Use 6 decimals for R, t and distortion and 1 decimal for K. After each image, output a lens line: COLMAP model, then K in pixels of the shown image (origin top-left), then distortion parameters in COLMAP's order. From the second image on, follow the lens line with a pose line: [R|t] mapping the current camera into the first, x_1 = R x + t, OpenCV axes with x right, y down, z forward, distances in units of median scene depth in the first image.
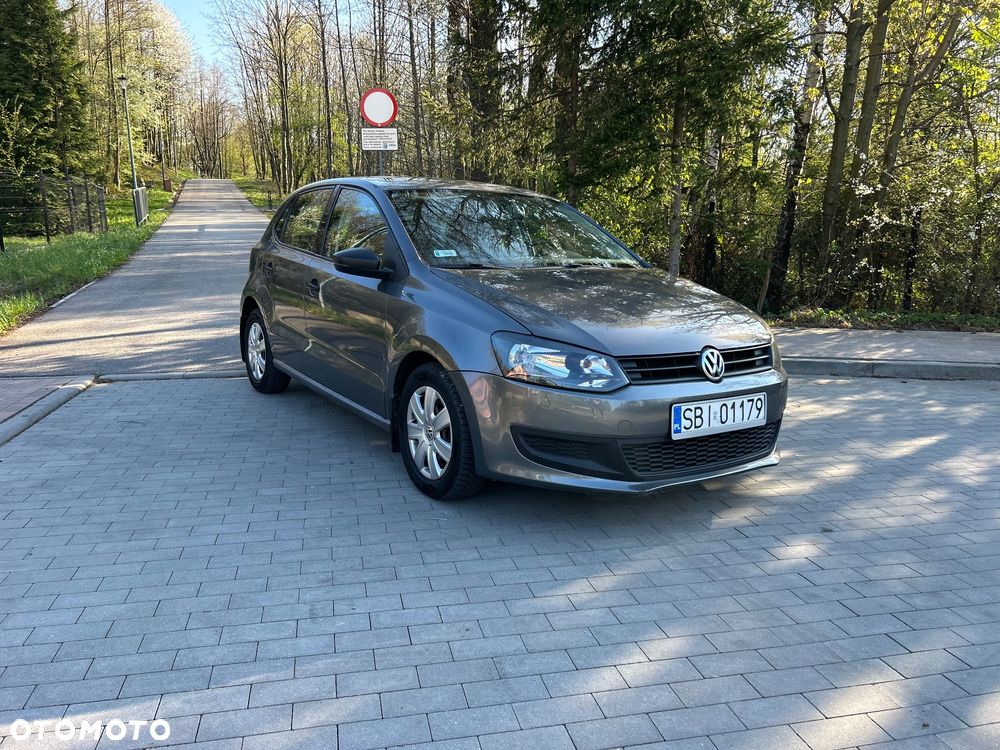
lens RADIAL K [[754.9, 0, 492.2], [0, 754.9, 386.9], [0, 0, 1]] dist [0.051021, -0.058939]
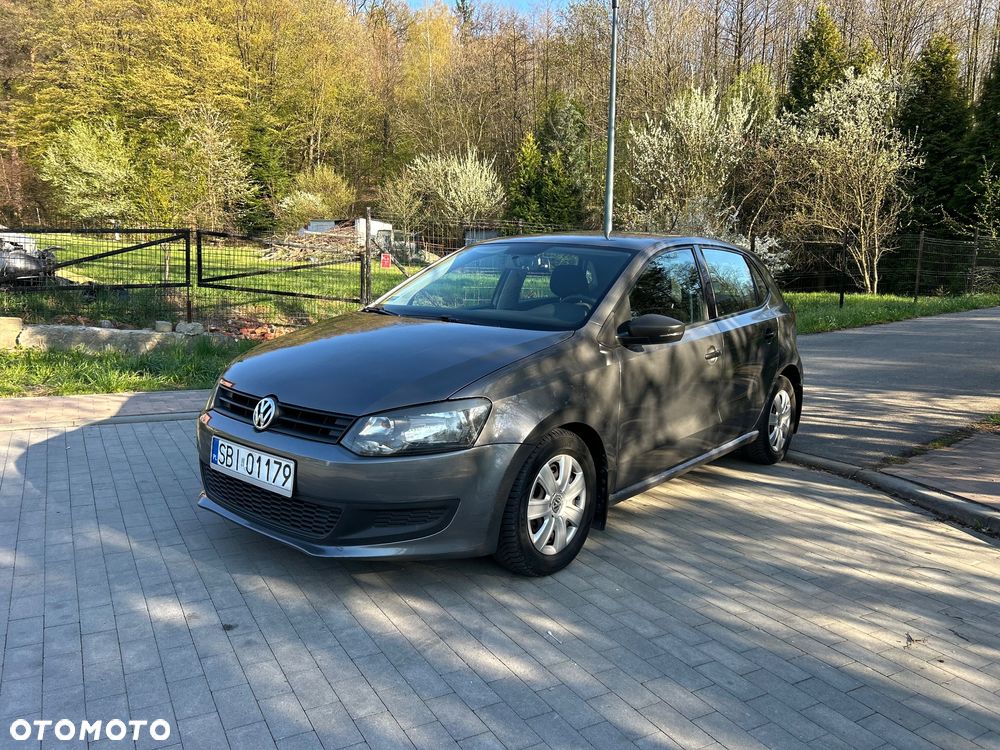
lens RADIAL K [[754.9, 0, 493.4], [0, 754.9, 379.7], [0, 0, 1]] dist [0.051021, -0.058939]
pose [[0.291765, 0.133555, -0.947120, 1.072218], [-0.217332, 0.973561, 0.070333, -0.169316], [0.931472, 0.185319, 0.313077, 0.796015]]
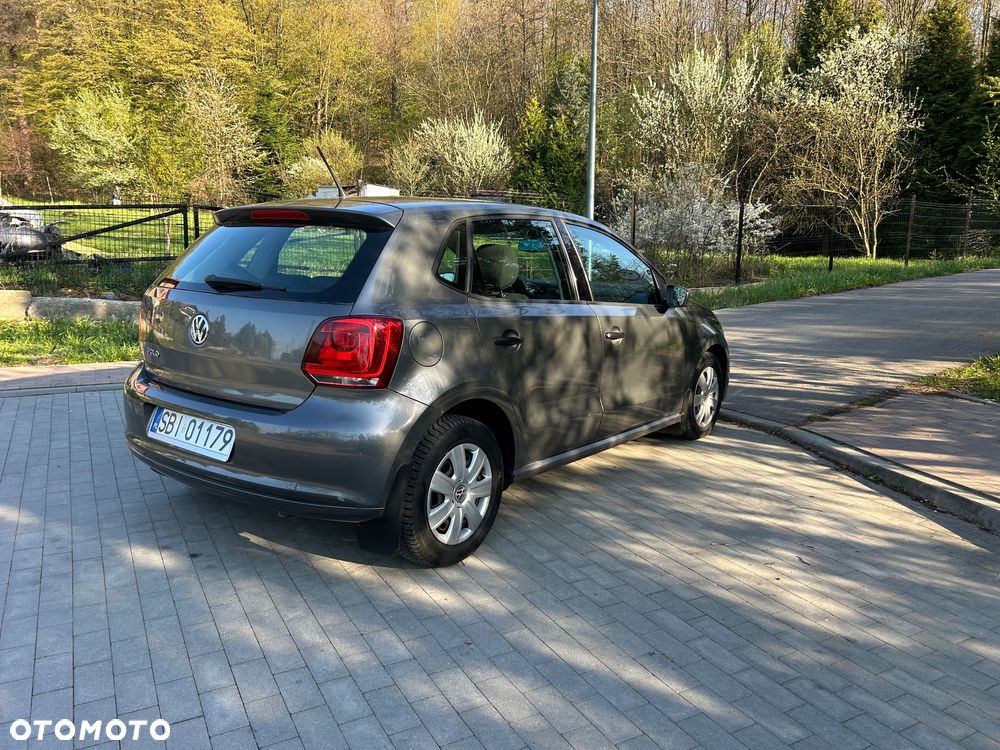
lens RADIAL K [[754.9, 0, 499.8], [0, 754.9, 384.5], [0, 0, 1]] dist [0.051021, -0.058939]
pose [[0.281710, 0.180868, -0.942298, 1.232058], [-0.209182, 0.970027, 0.123653, -0.207398], [0.936420, 0.162278, 0.311101, 0.854784]]
